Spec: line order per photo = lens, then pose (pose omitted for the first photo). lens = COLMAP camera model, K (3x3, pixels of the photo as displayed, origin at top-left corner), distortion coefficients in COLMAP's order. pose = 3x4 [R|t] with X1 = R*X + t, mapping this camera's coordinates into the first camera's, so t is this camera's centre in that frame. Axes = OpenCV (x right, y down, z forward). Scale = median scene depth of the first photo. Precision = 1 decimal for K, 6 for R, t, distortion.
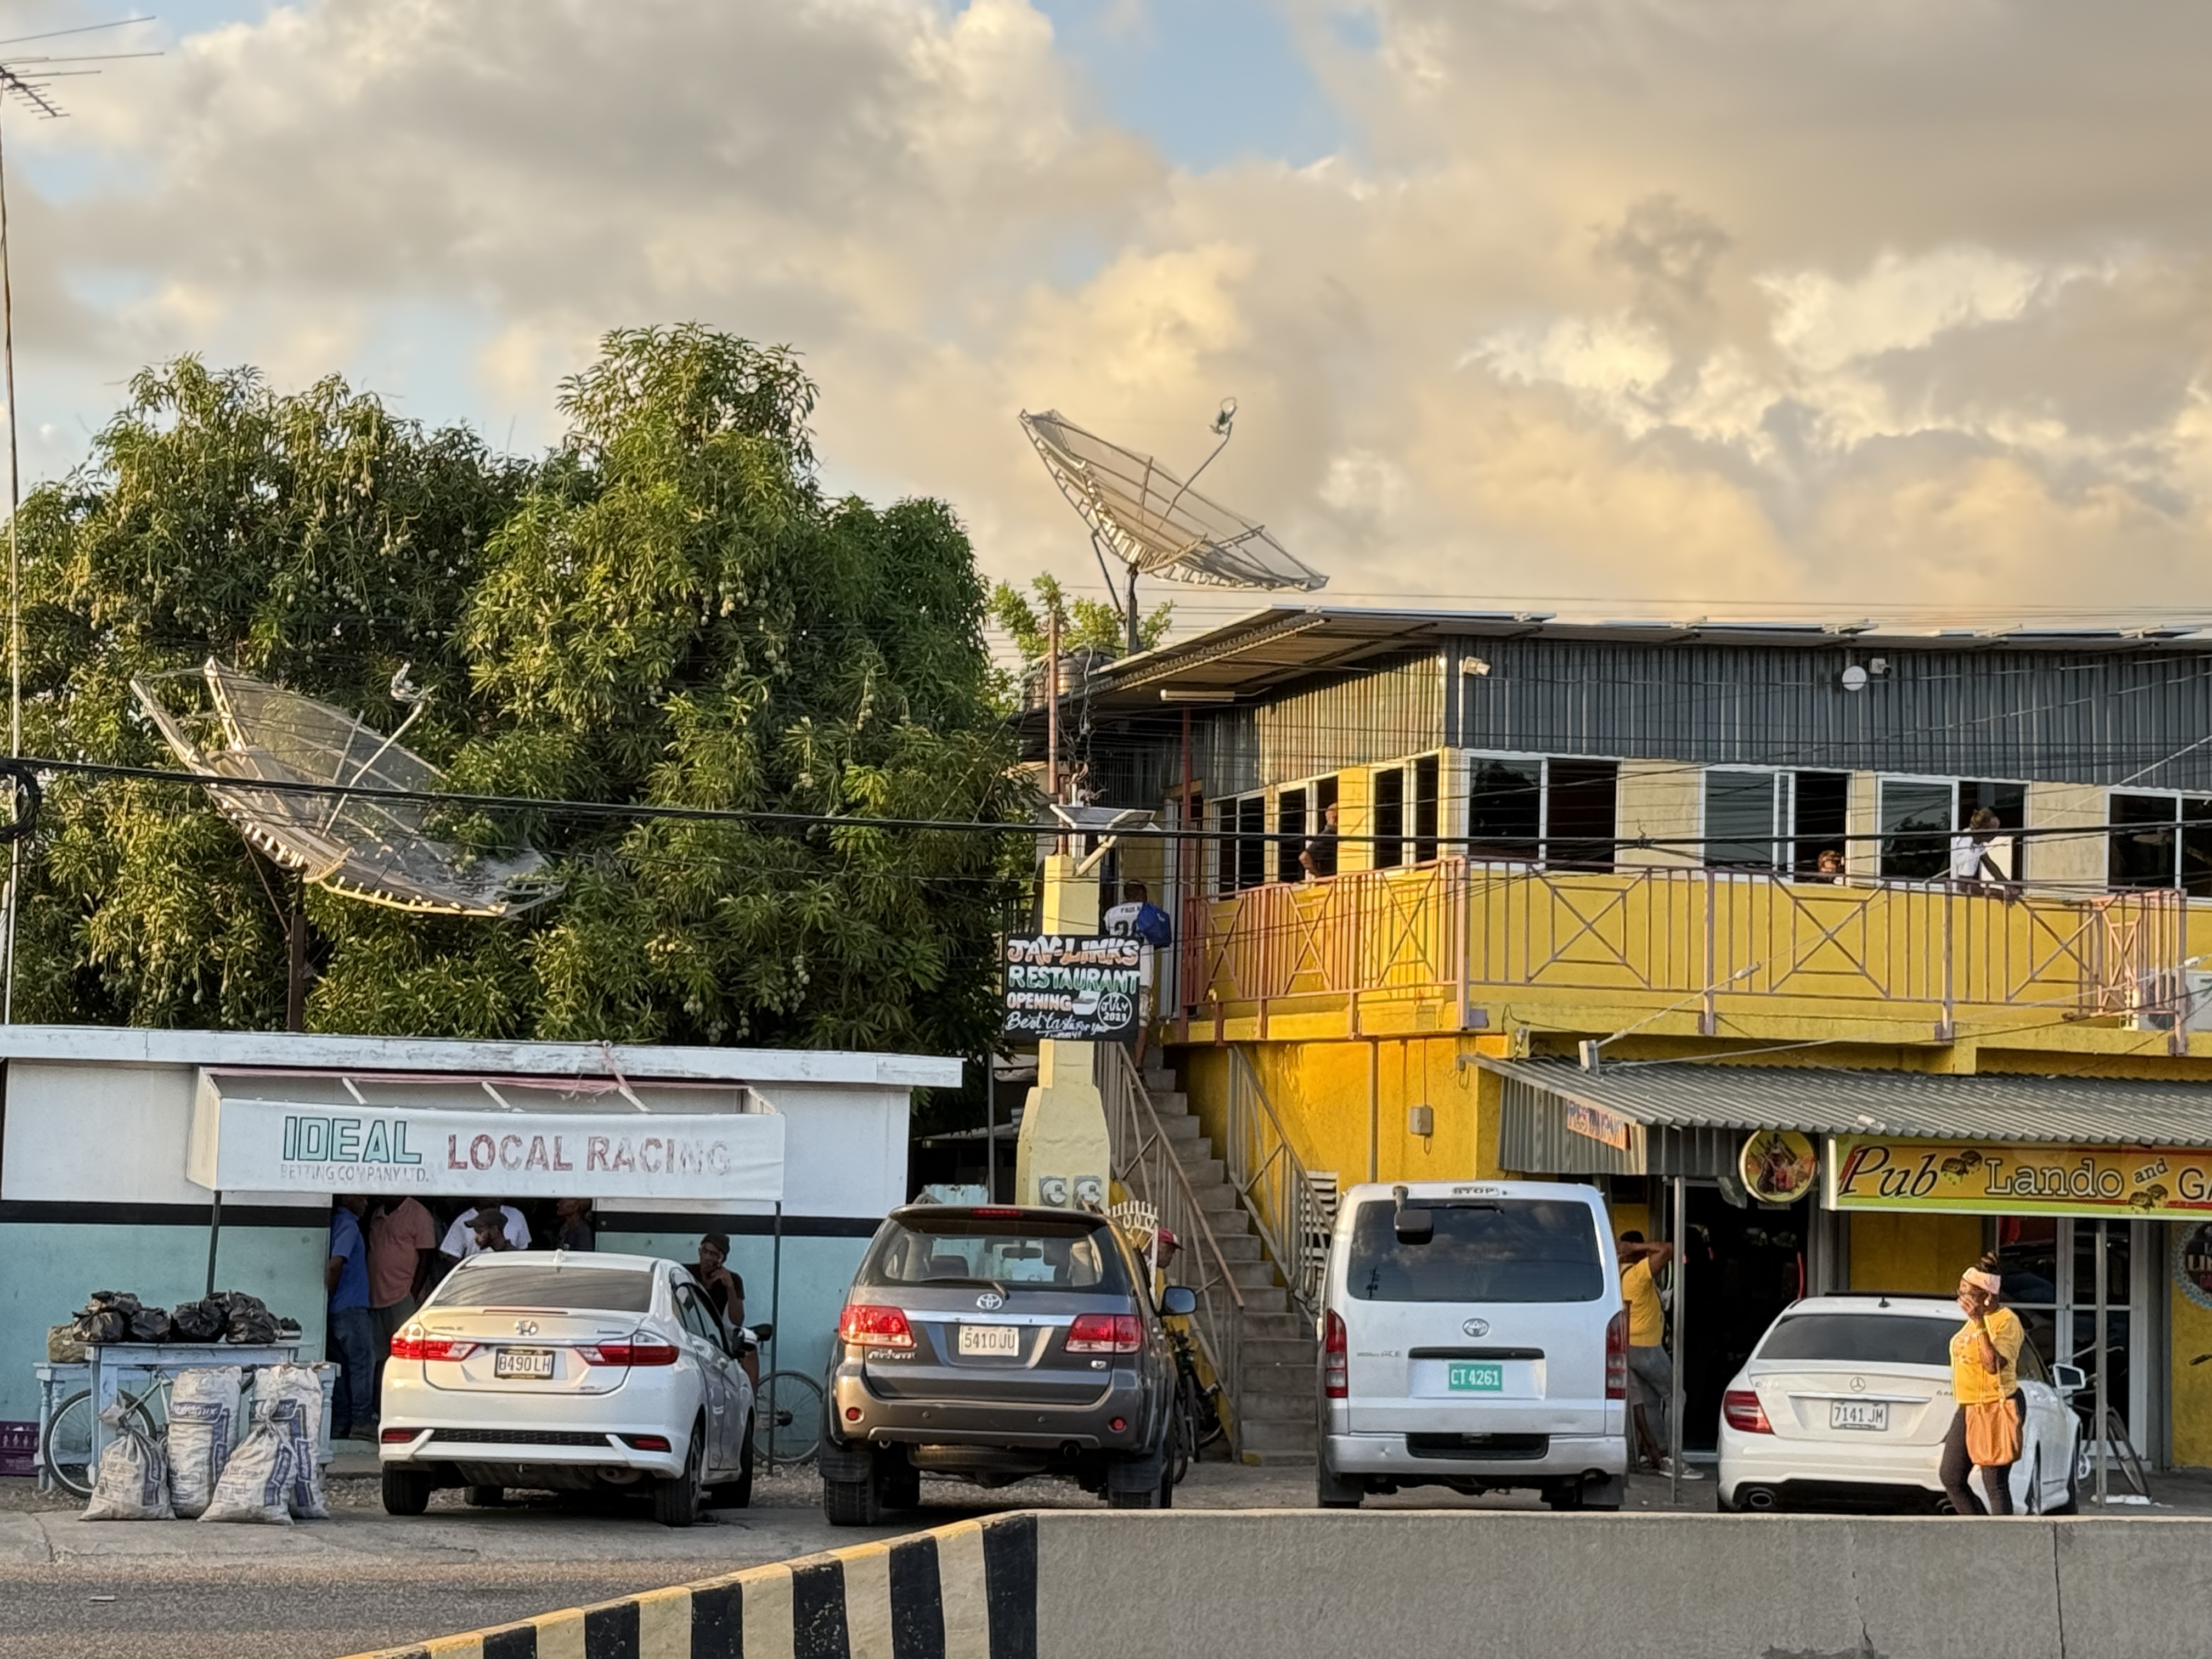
lens RADIAL K [[4309.7, 0, 1106.8], [0, 4309.7, 828.9], [0, 0, 1]] dist [0.207374, 0.000000]
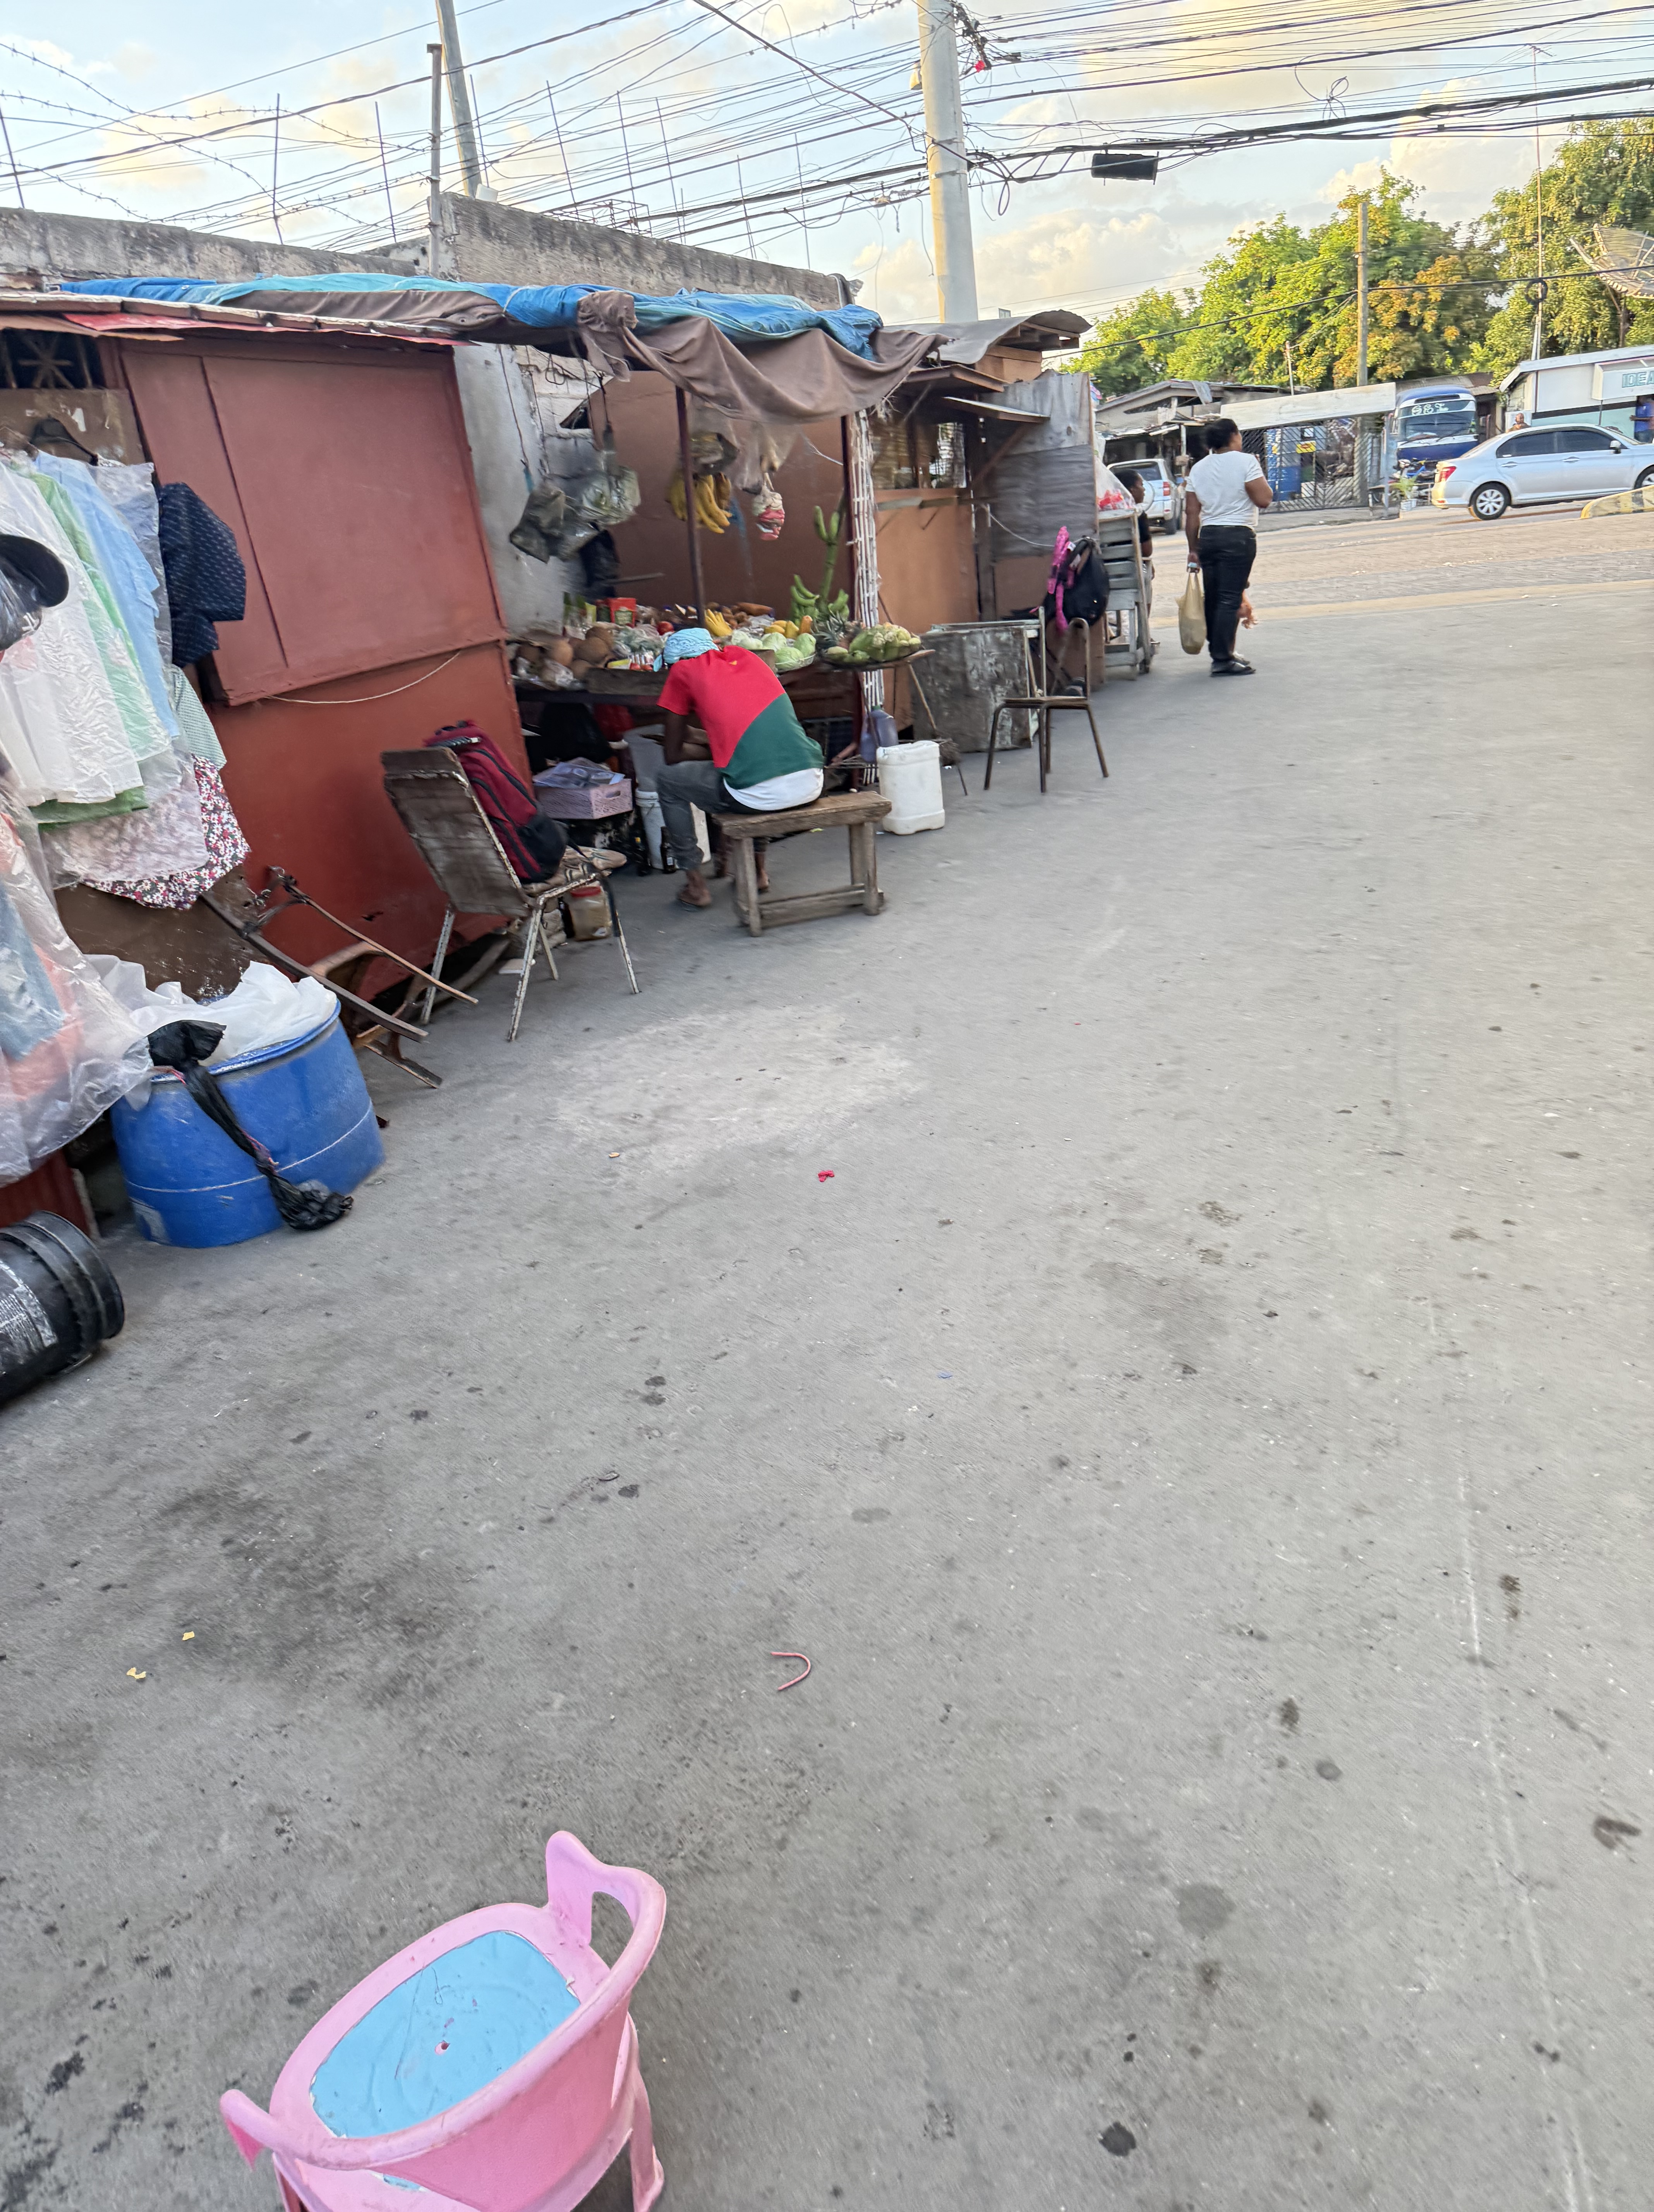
lens RADIAL K [[1555.0, 0, 830.5], [0, 1555.0, 1107.1], [0, 0, 1]] dist [-0.007066, -0.003569]
pose [[0.807884, 0.097576, -0.581207, 0.060382], [0.183523, 0.895509, 0.405443, -0.021657], [0.560038, -0.434216, 0.705560, -0.379947]]
